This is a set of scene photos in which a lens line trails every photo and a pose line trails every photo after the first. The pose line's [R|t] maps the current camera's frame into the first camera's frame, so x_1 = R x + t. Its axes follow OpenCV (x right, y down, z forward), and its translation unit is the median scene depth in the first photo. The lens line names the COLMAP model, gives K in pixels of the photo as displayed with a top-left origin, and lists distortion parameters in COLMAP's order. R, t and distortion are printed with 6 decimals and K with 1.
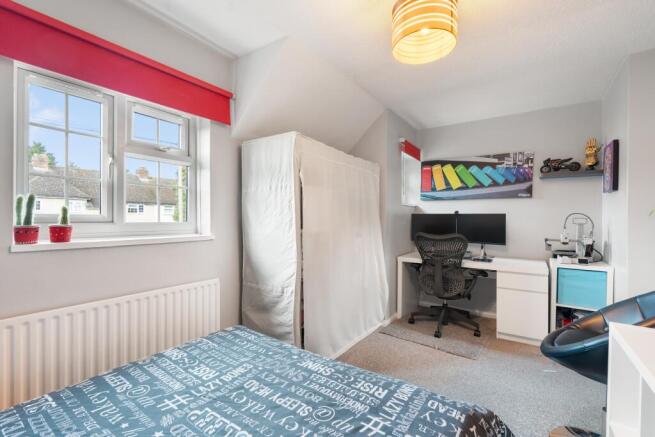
lens RADIAL K [[291.0, 0, 326.1], [0, 291.0, 210.0], [0, 0, 1]] dist [-0.000341, 0.000100]
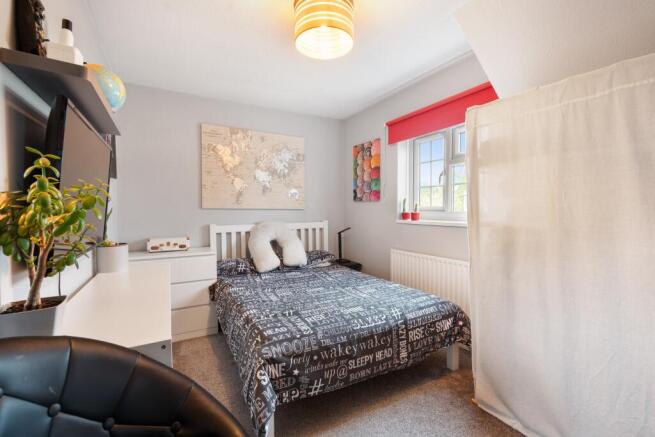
lens RADIAL K [[291.0, 0, 326.1], [0, 291.0, 210.0], [0, 0, 1]] dist [-0.000341, 0.000100]
pose [[-0.445689, -0.000705, -0.895188, 1.230687], [0.026080, 0.999565, -0.013771, 0.051971], [0.894808, -0.029484, -0.445477, 1.428780]]
